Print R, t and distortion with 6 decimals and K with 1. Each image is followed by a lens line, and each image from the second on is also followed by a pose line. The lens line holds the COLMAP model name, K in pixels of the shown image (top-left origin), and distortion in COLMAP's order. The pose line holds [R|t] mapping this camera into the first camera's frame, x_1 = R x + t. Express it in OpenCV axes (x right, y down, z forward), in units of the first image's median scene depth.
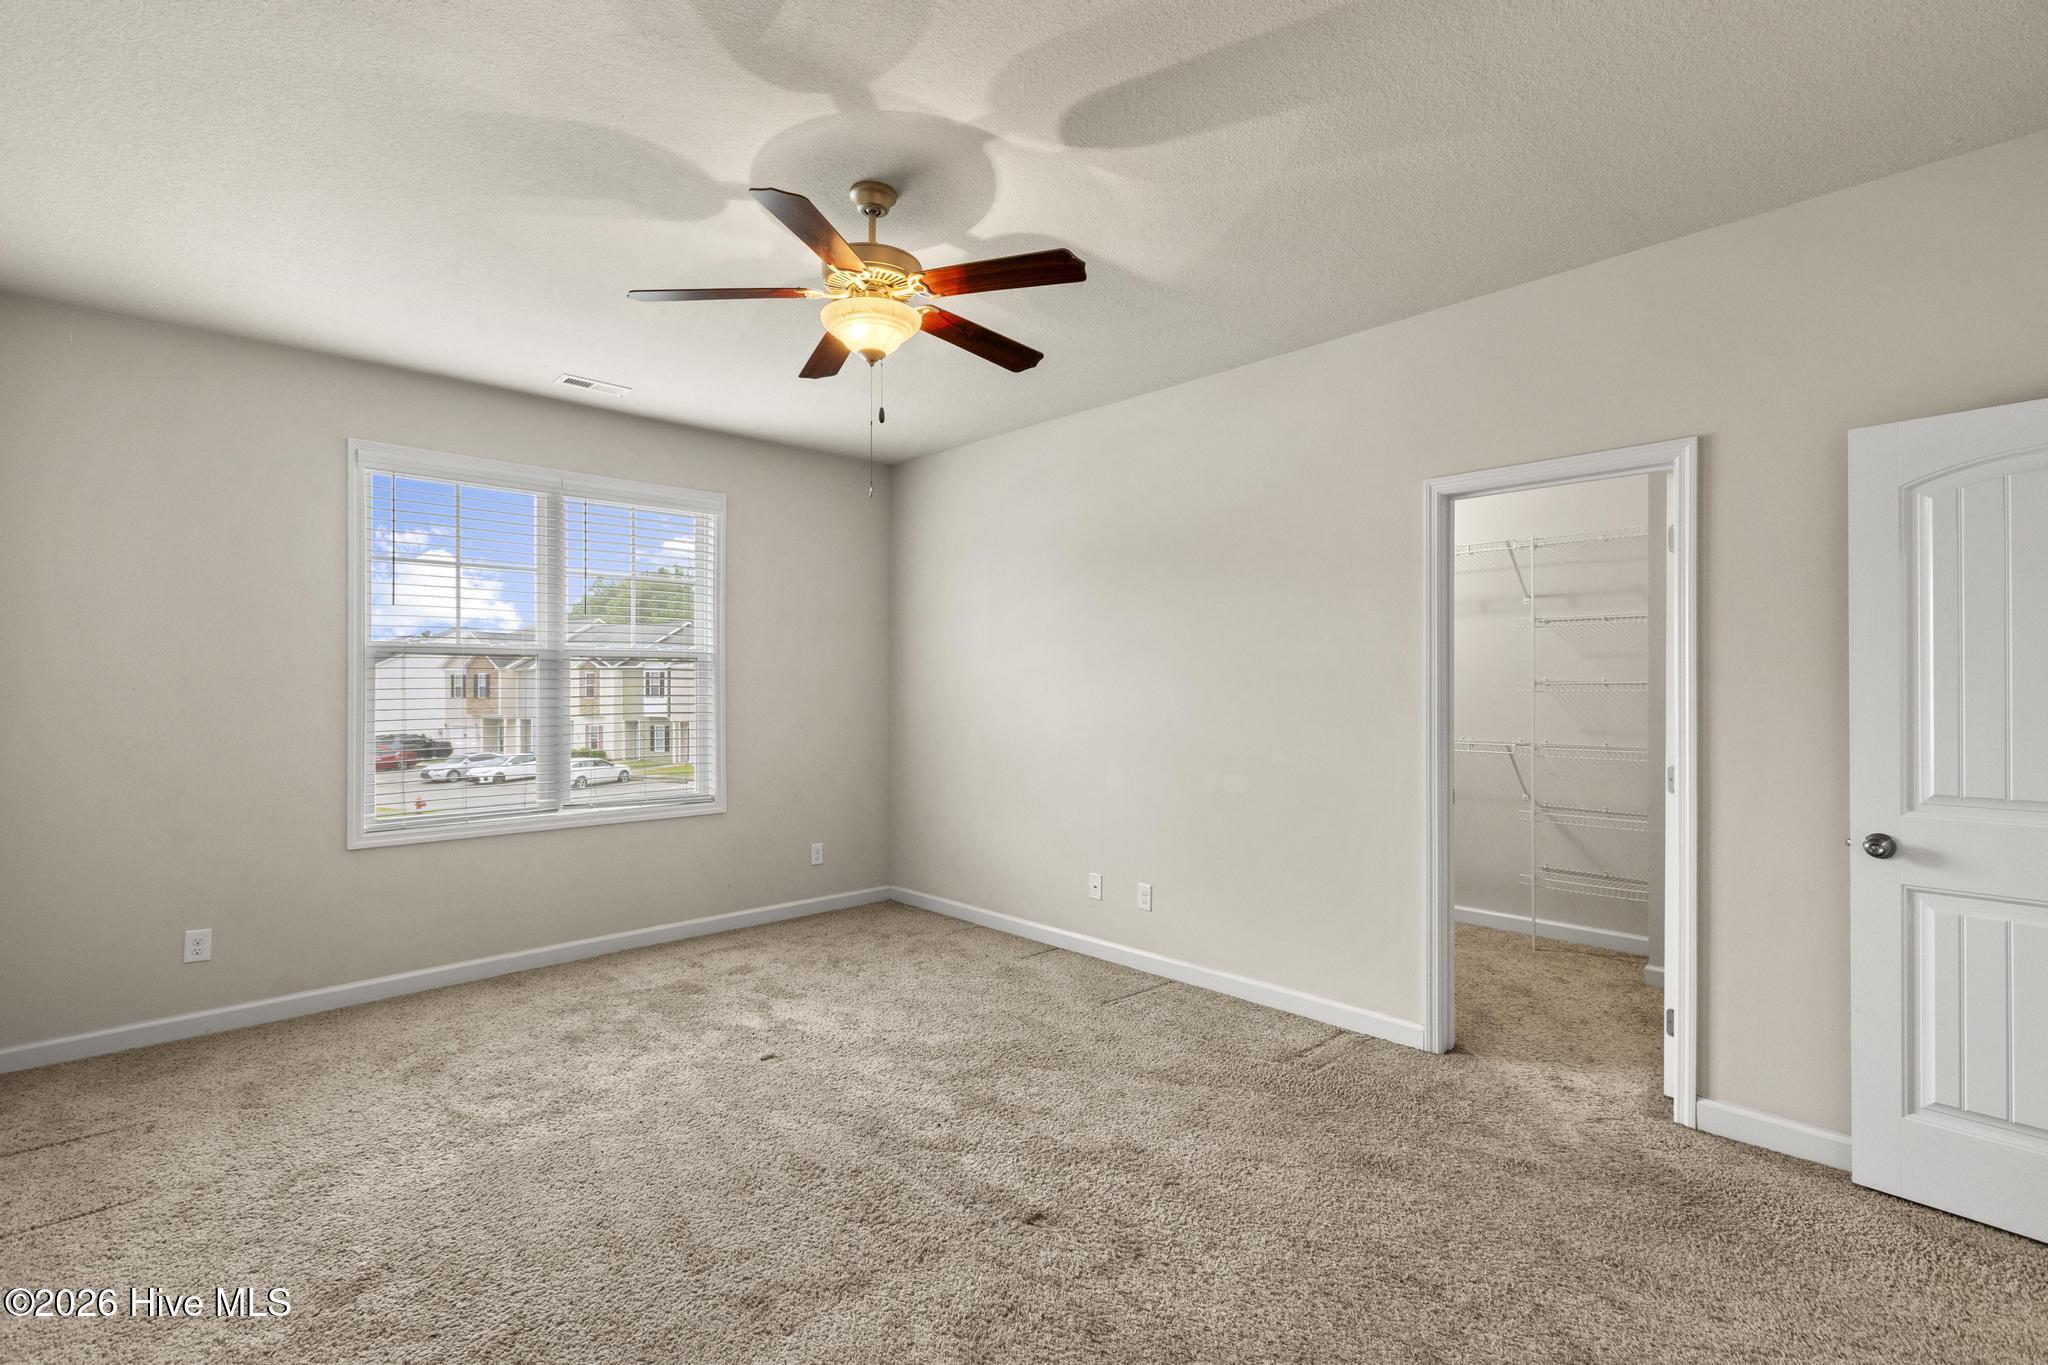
lens RADIAL K [[917.8, 0, 1026.9], [0, 917.8, 679.7], [0, 0, 1]] dist [0.004886, -0.000874]
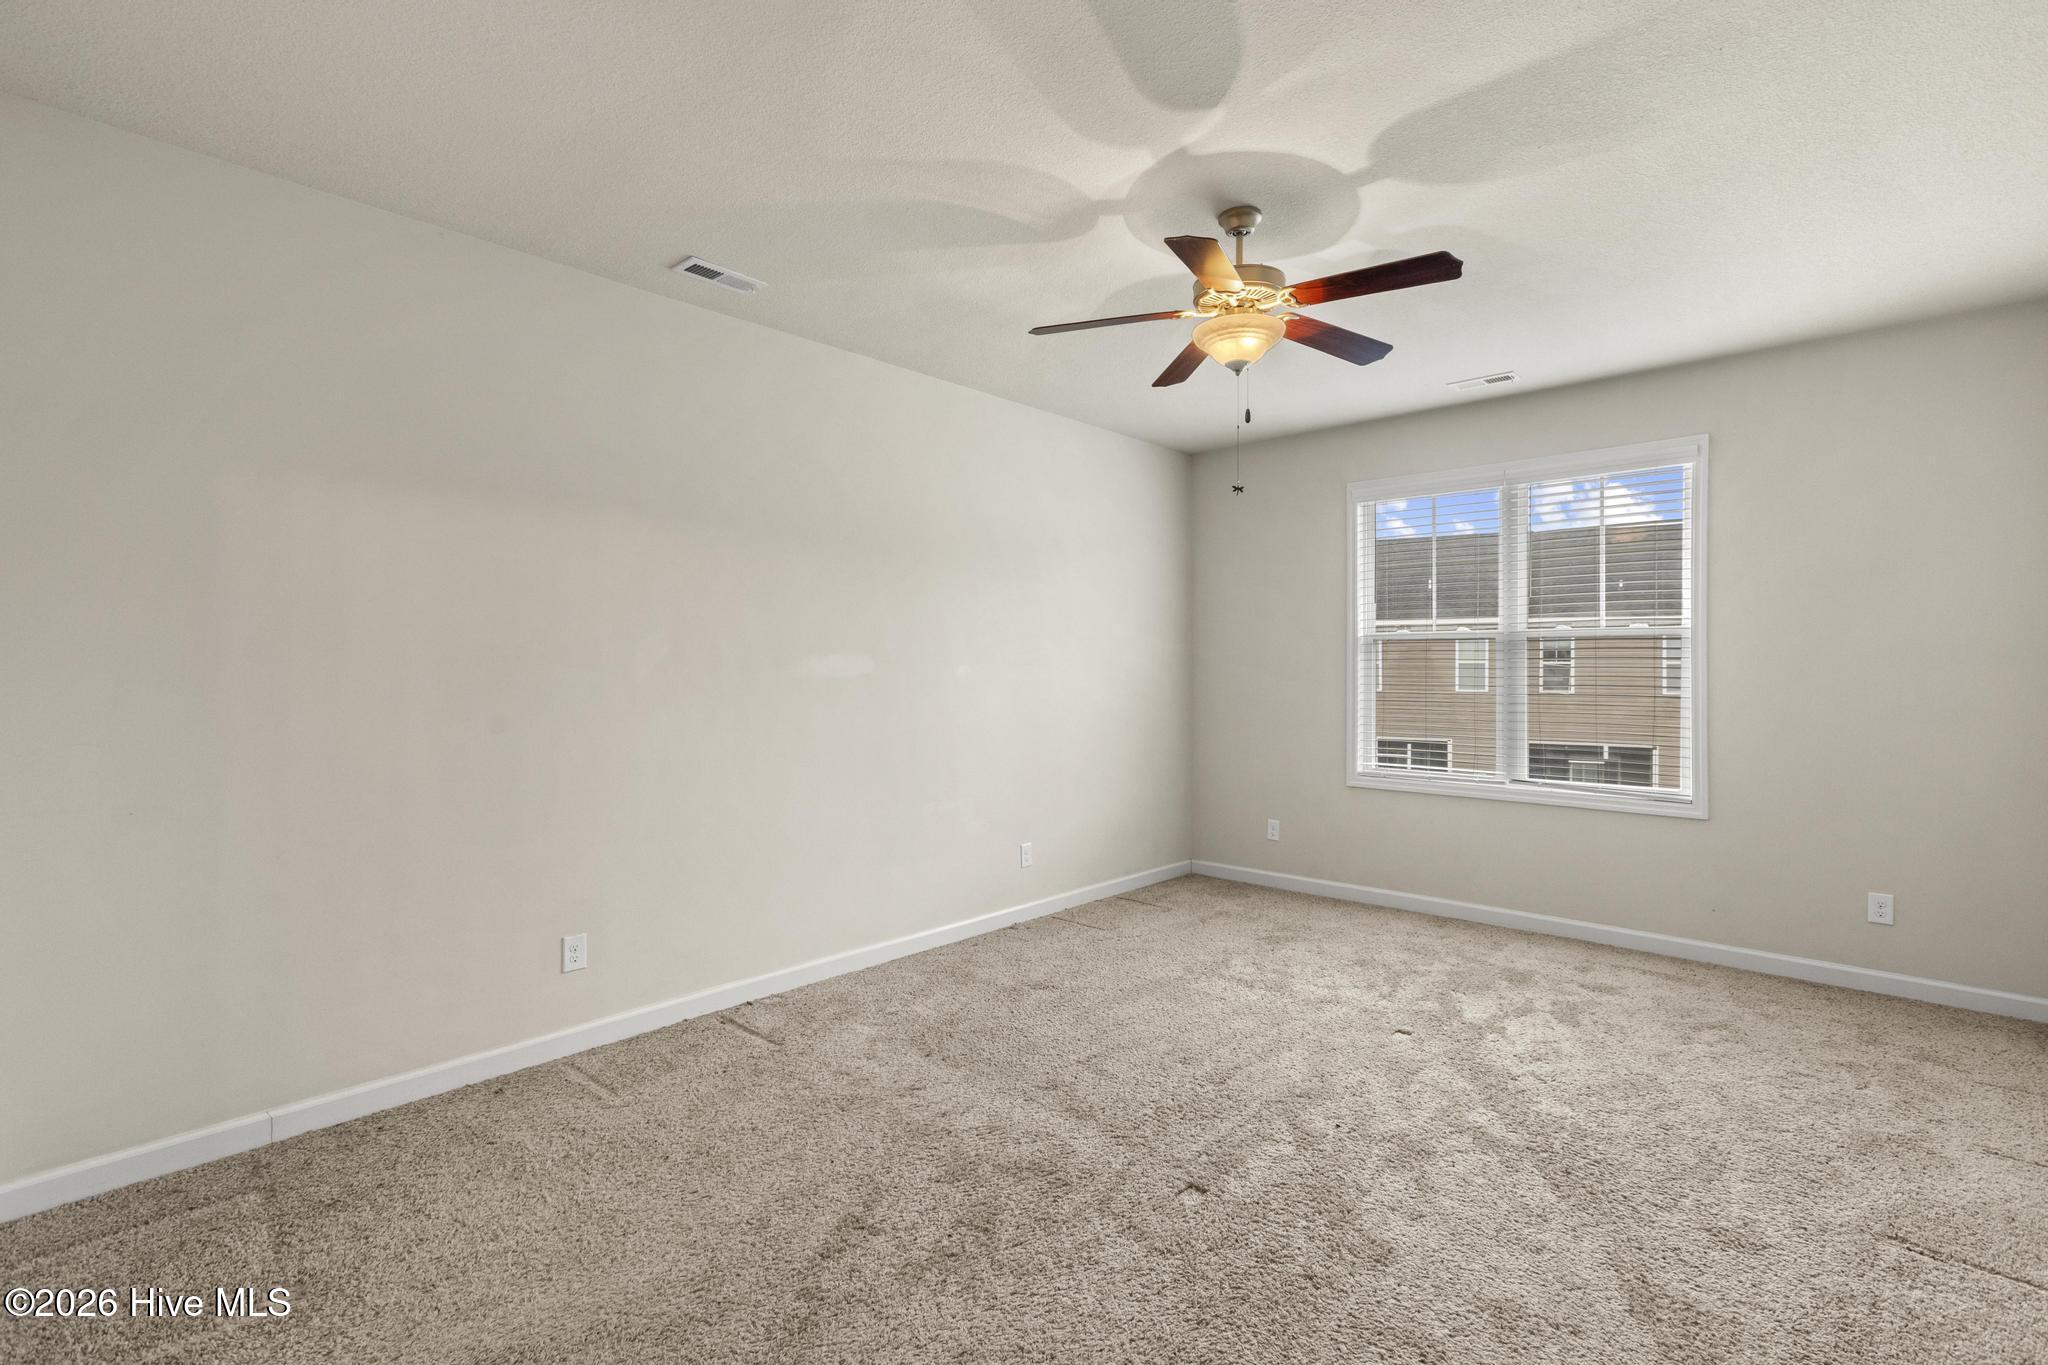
lens RADIAL K [[917.8, 0, 1034.6], [0, 917.8, 672.3], [0, 0, 1]] dist [0.004886, -0.000874]
pose [[0.090557, 0.010650, -0.995834, 0.617876], [0.002437, 0.999937, 0.010915, 0.000724], [0.995888, -0.003415, 0.090526, 0.448231]]
